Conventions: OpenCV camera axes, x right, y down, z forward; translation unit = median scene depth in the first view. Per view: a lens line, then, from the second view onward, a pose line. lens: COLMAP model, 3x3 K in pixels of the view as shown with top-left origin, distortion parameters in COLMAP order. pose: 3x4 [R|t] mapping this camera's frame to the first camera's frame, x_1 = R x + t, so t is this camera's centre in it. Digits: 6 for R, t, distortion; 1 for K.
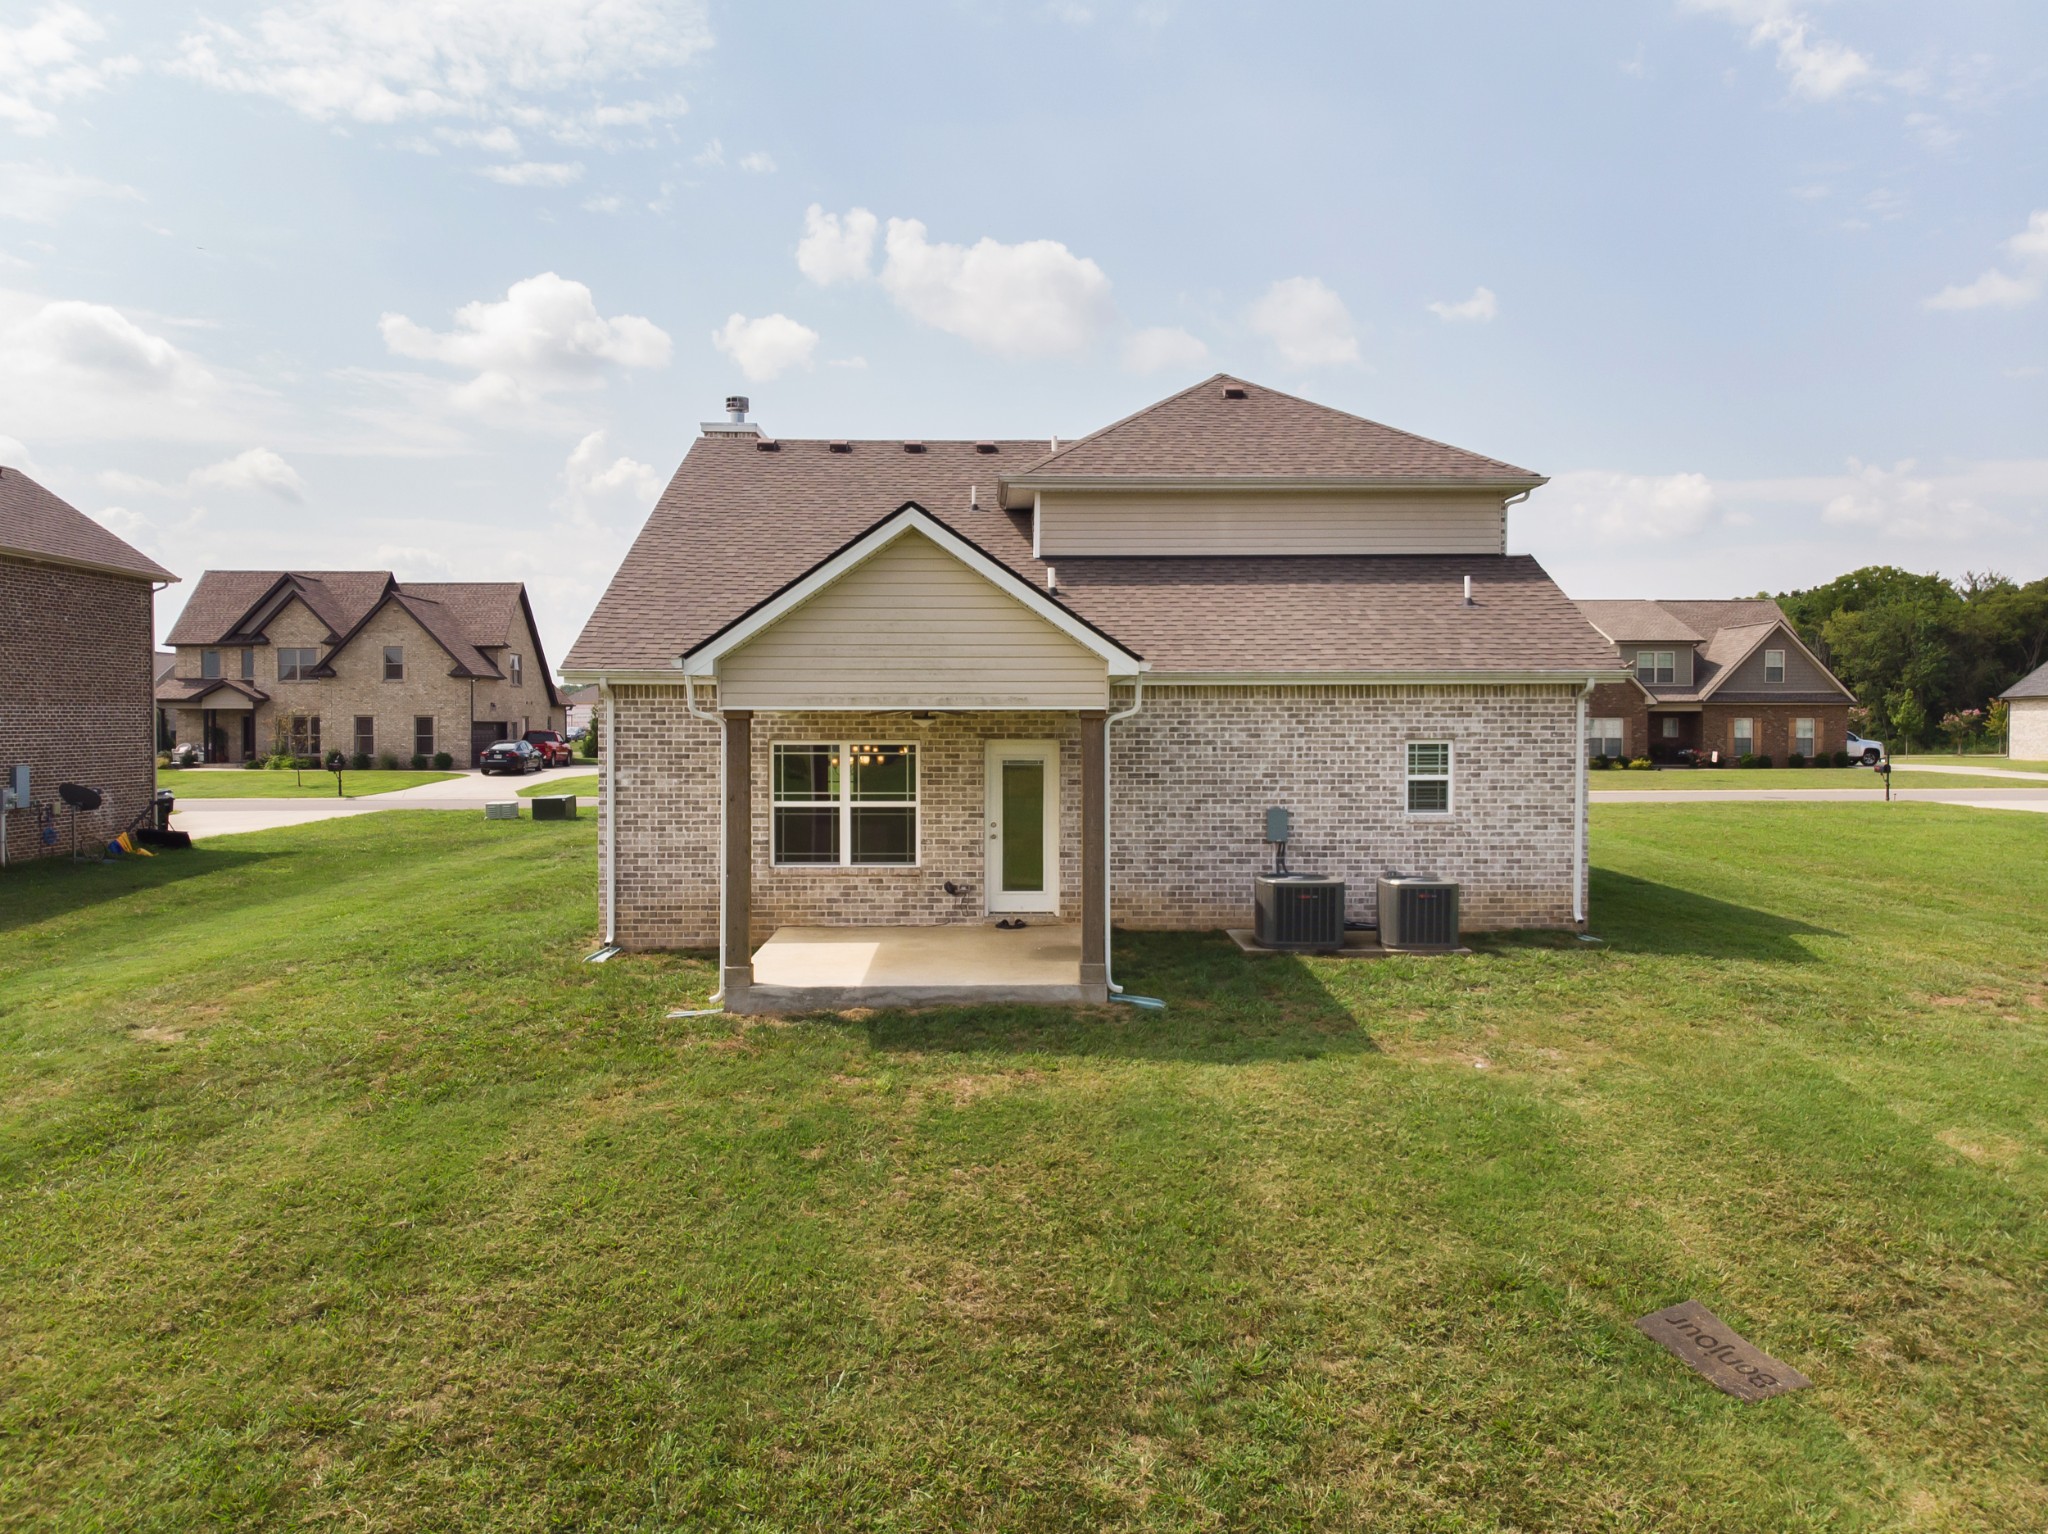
lens RADIAL K [[1531.9, 0, 1024.0], [0, 1531.9, 767.0], [0, 0, 1]] dist [-0.001475, 0.008579]
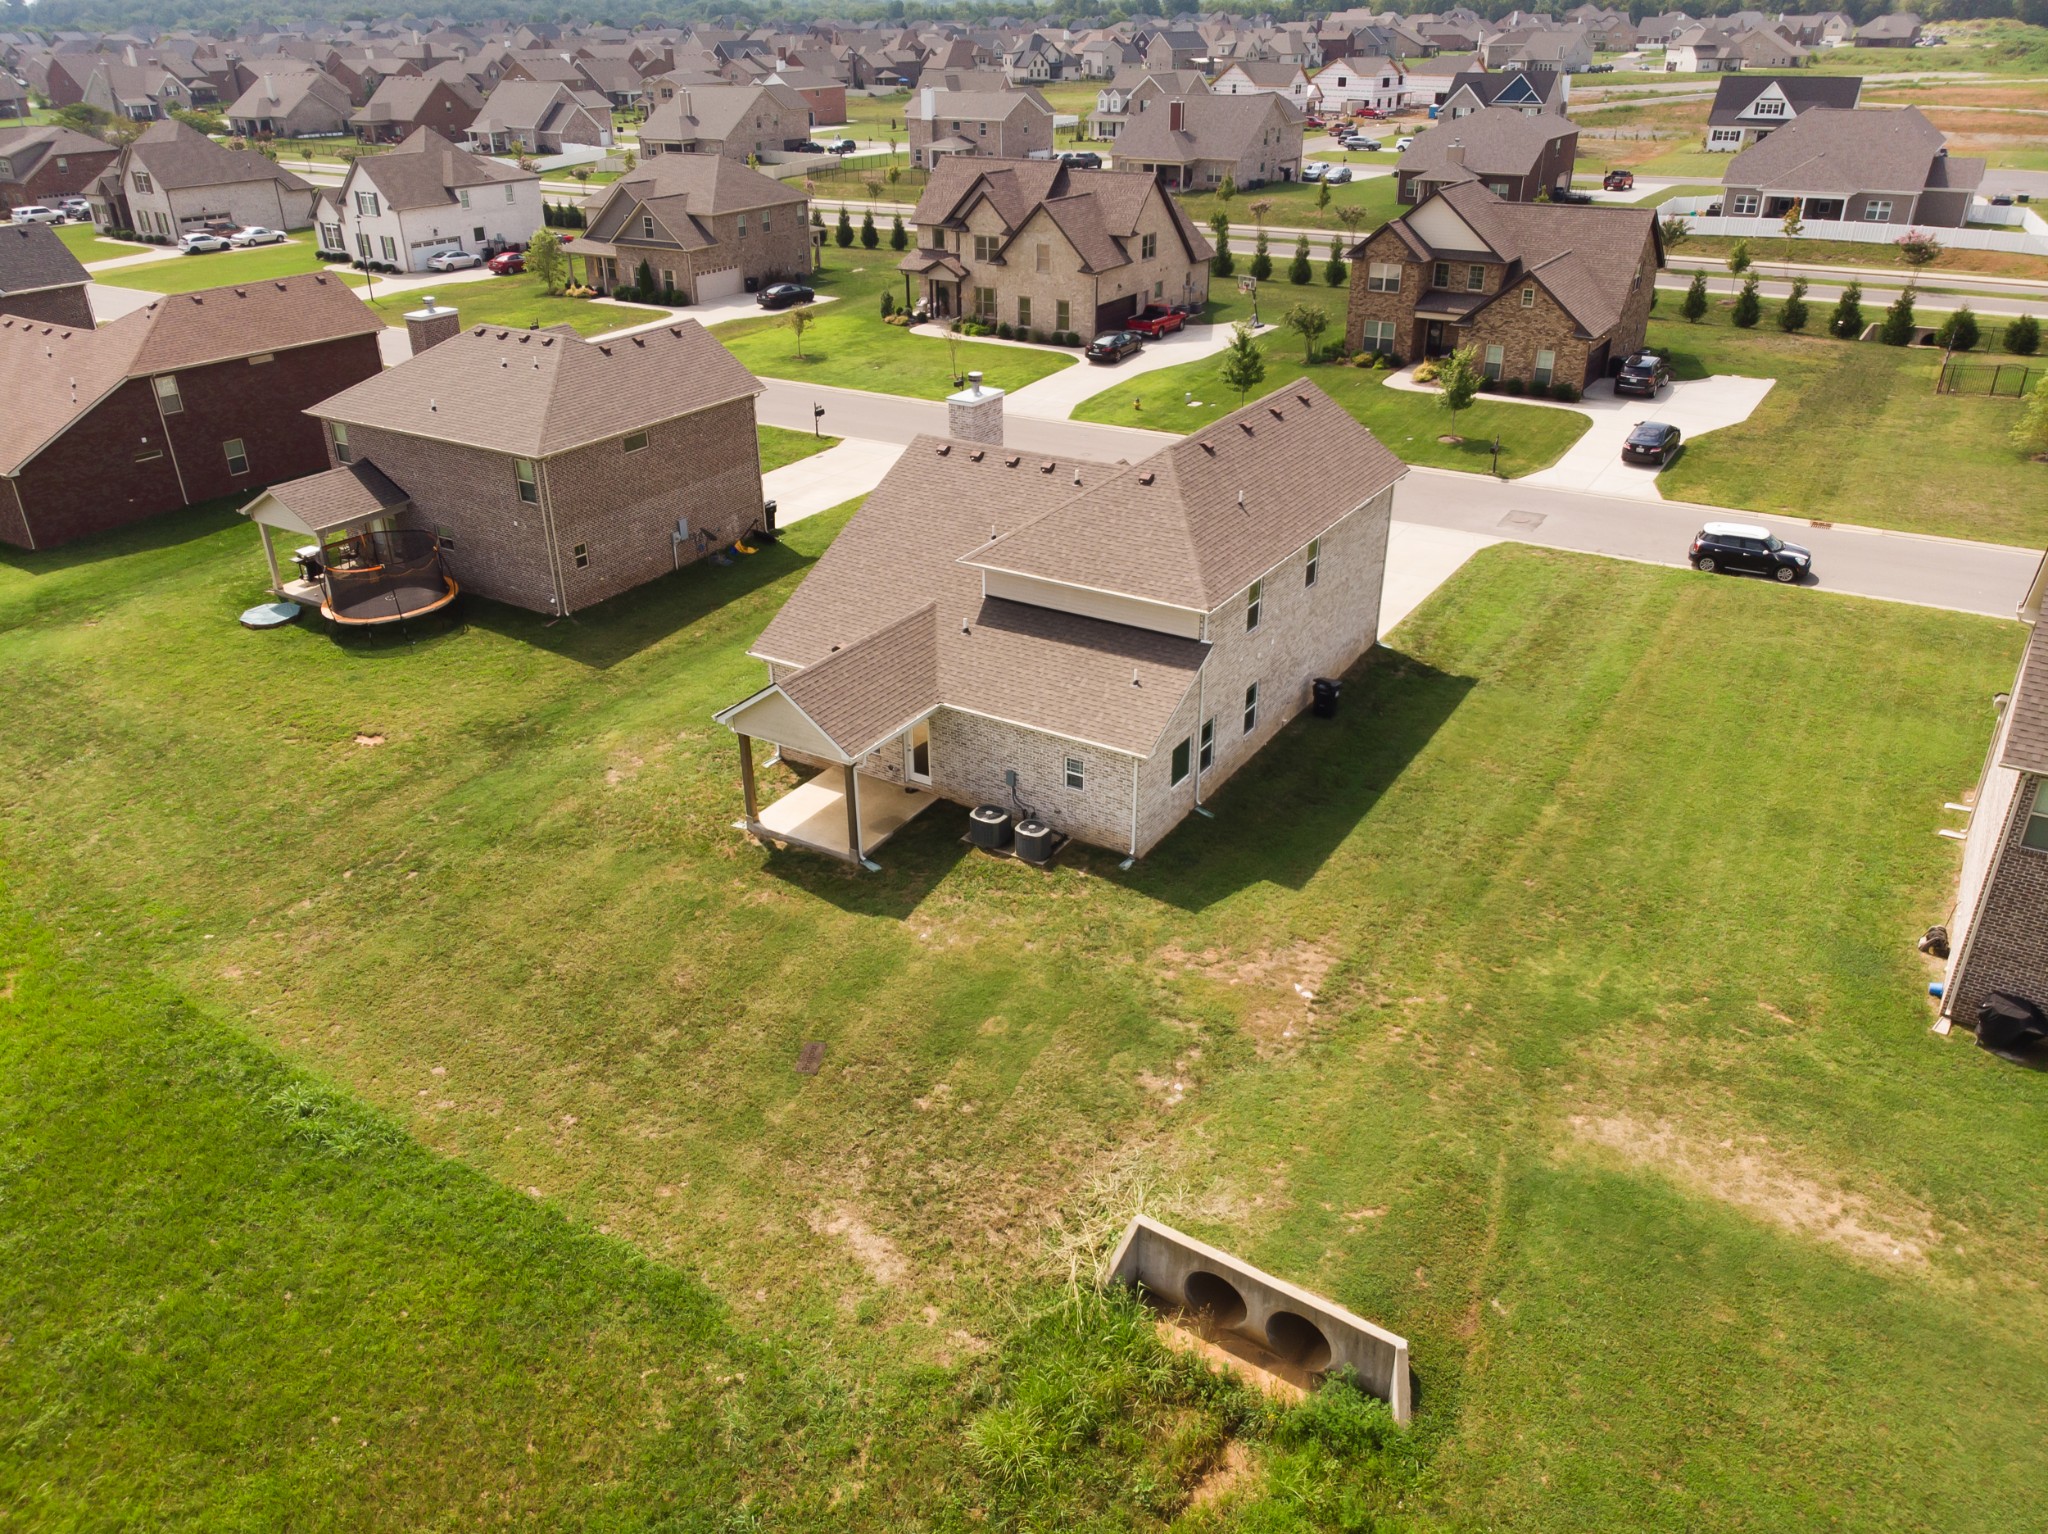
lens RADIAL K [[1495.5, 0, 1036.2], [0, 1495.5, 800.1], [0, 0, 1]] dist [0.004562, 0.001513]
pose [[0.841979, 0.255806, -0.475011, 0.318105], [-0.015575, 0.891605, 0.452546, -0.234951], [0.539286, -0.373636, 0.754697, -0.155721]]
